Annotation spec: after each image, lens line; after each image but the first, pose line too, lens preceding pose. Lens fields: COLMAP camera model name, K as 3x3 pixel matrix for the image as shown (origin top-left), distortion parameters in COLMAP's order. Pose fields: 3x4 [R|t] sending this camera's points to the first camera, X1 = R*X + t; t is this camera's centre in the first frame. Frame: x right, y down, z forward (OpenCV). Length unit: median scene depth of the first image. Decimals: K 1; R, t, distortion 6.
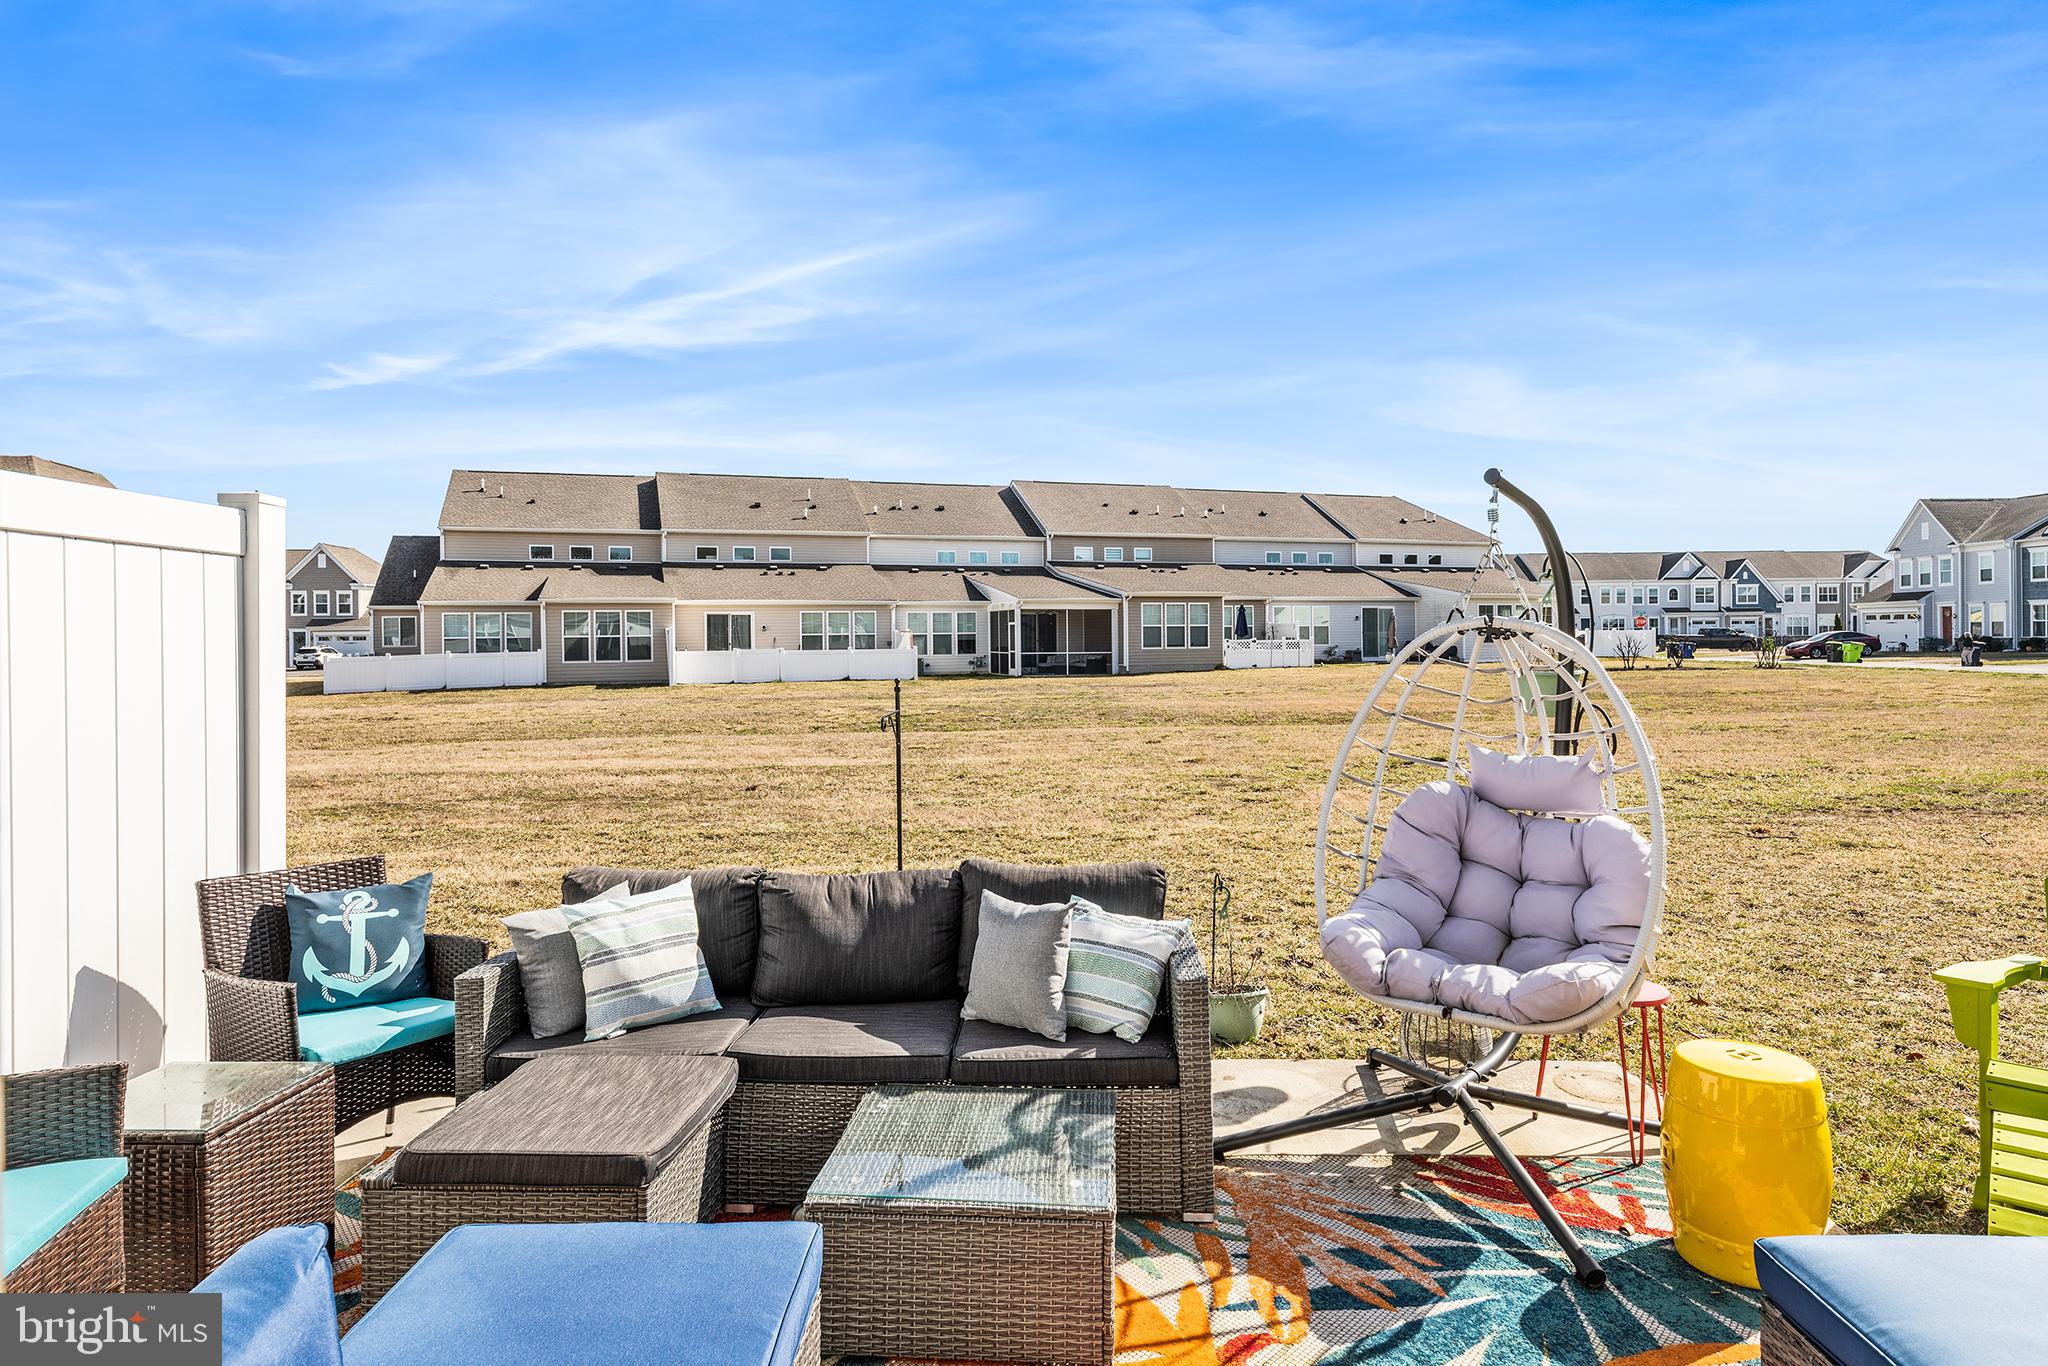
lens RADIAL K [[1168.0, 0, 1023.7], [0, 1168.0, 638.5], [0, 0, 1]] dist [0.000104, 0.000004]
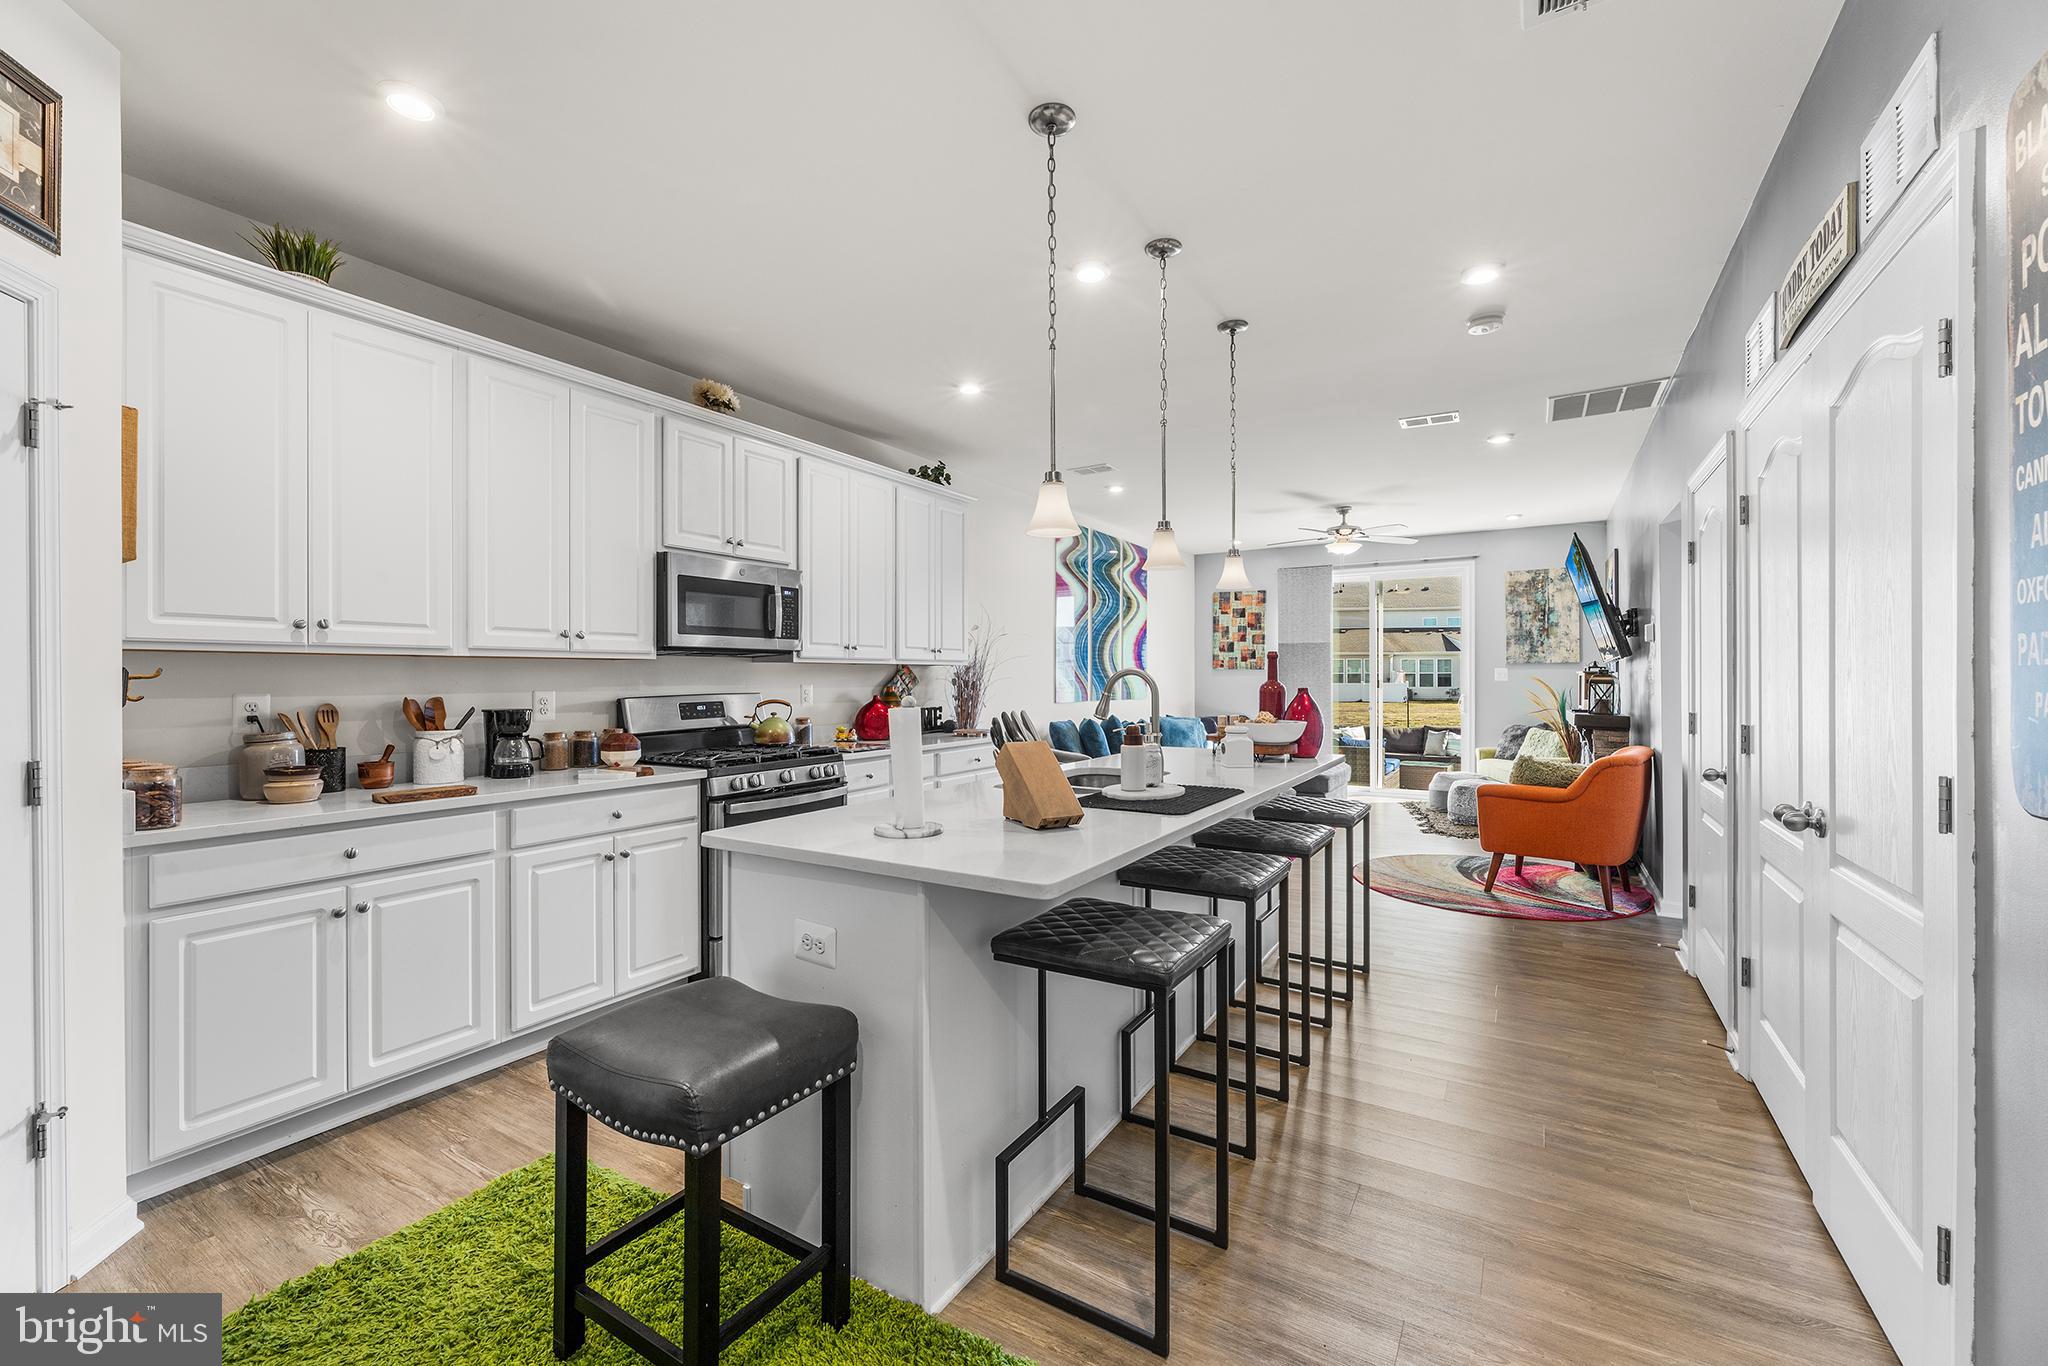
lens RADIAL K [[828.8, 0, 1022.3], [0, 828.8, 675.0], [0, 0, 1]] dist [0.000630, 0.000490]
pose [[0.865429, 0.005341, -0.501003, 0.016150], [-0.005278, 0.999985, 0.001544, -0.000528], [0.501004, 0.001308, 0.865444, -0.199774]]
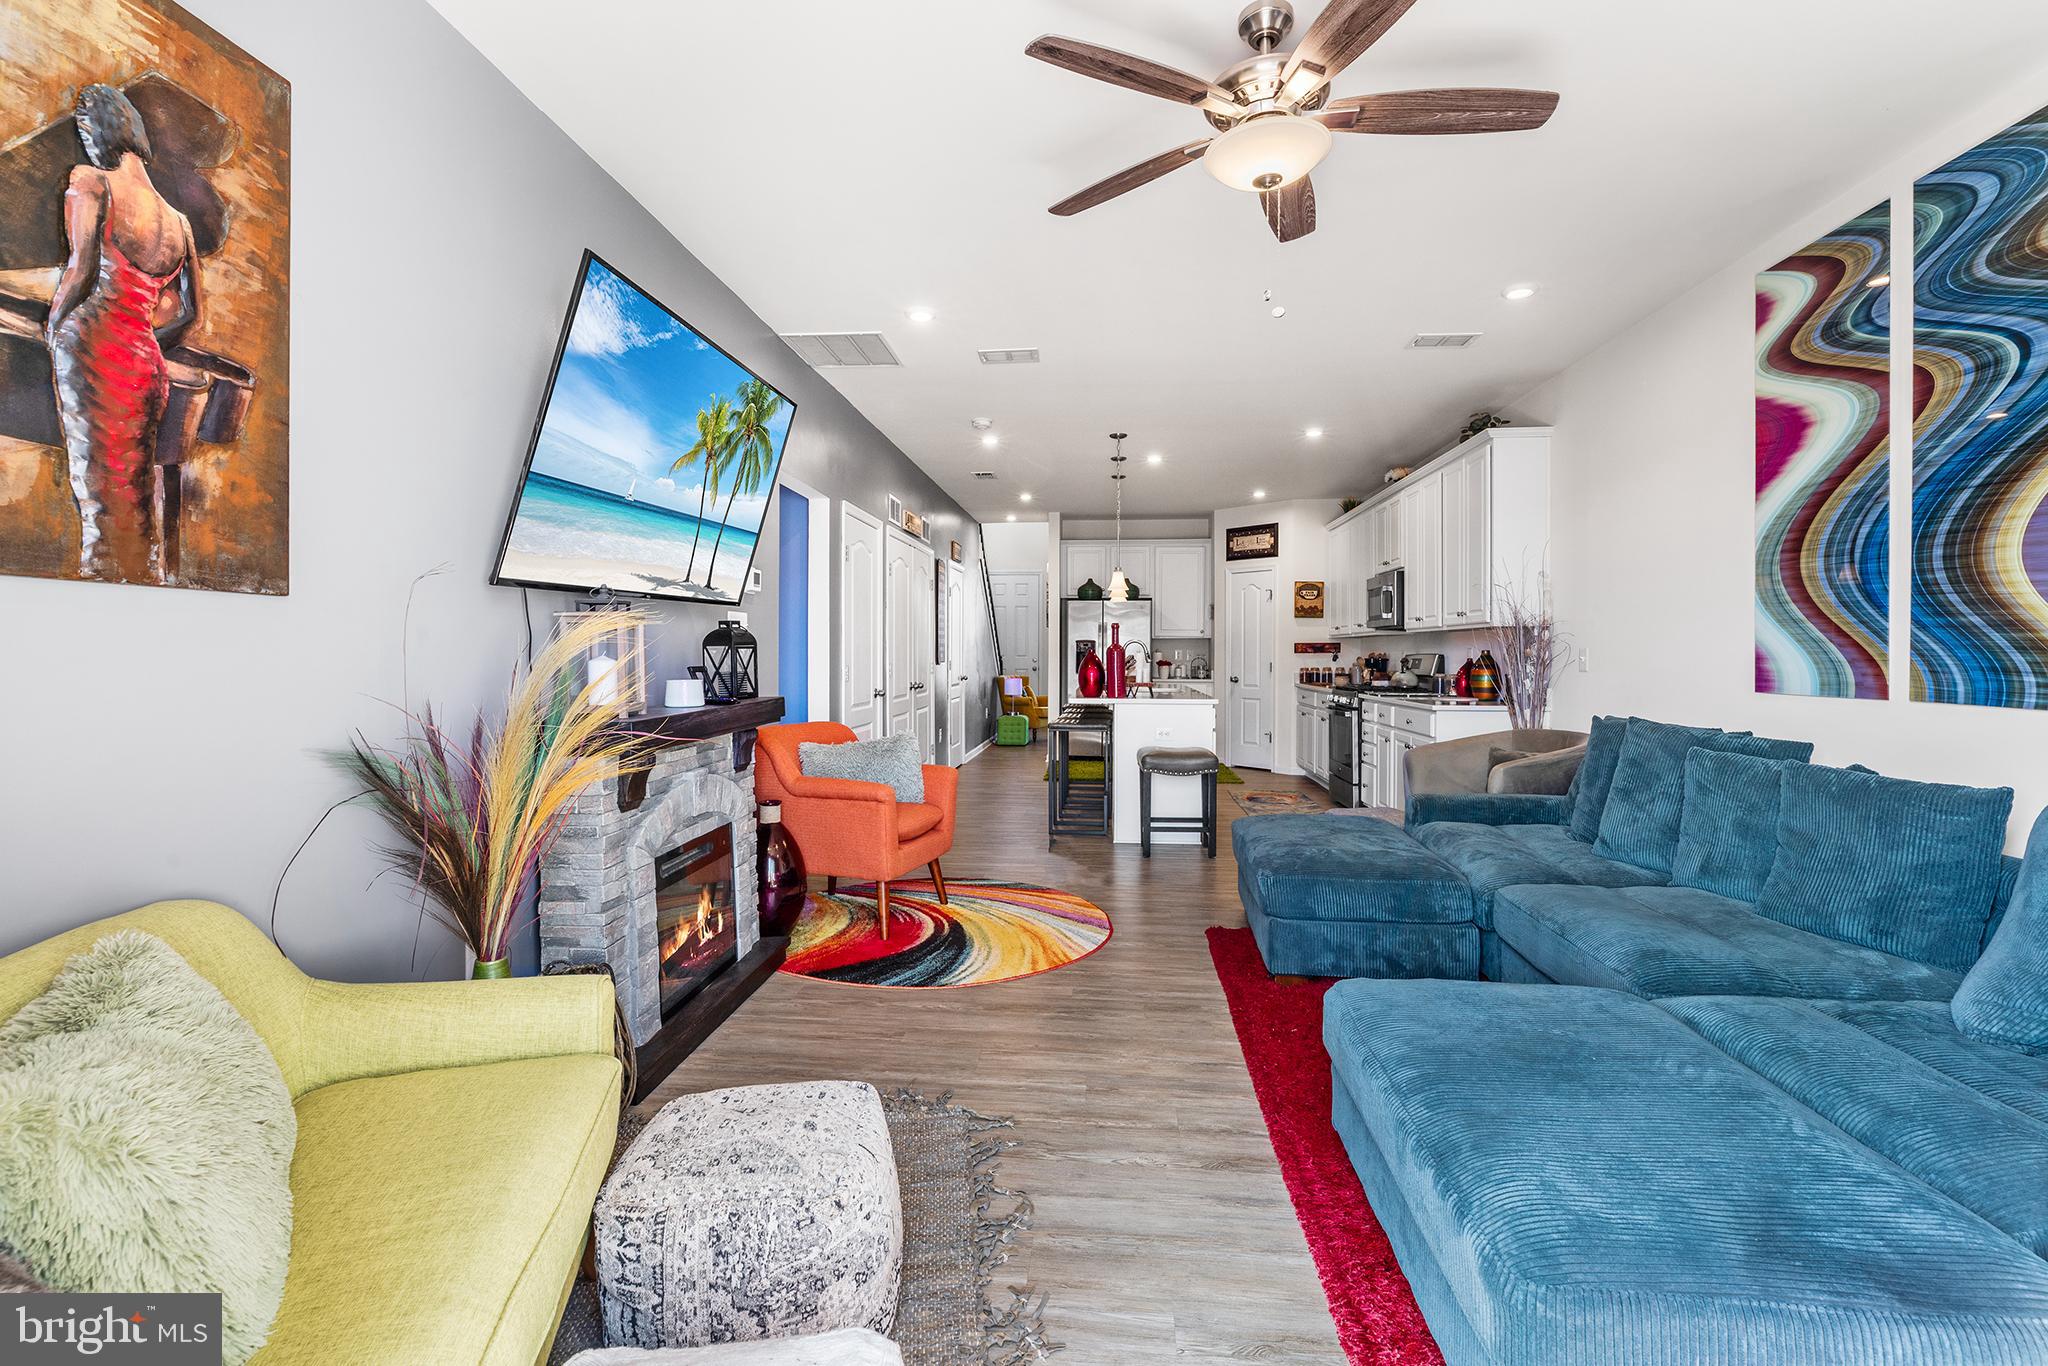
lens RADIAL K [[911.7, 0, 1031.5], [0, 911.7, 656.7], [0, 0, 1]] dist [-0.000863, -0.000353]
pose [[-0.997991, 0.005148, 0.063153, -0.000206], [0.005357, 0.999981, 0.003136, 0.001375], [-0.063136, 0.003468, -0.997999, 0.012328]]
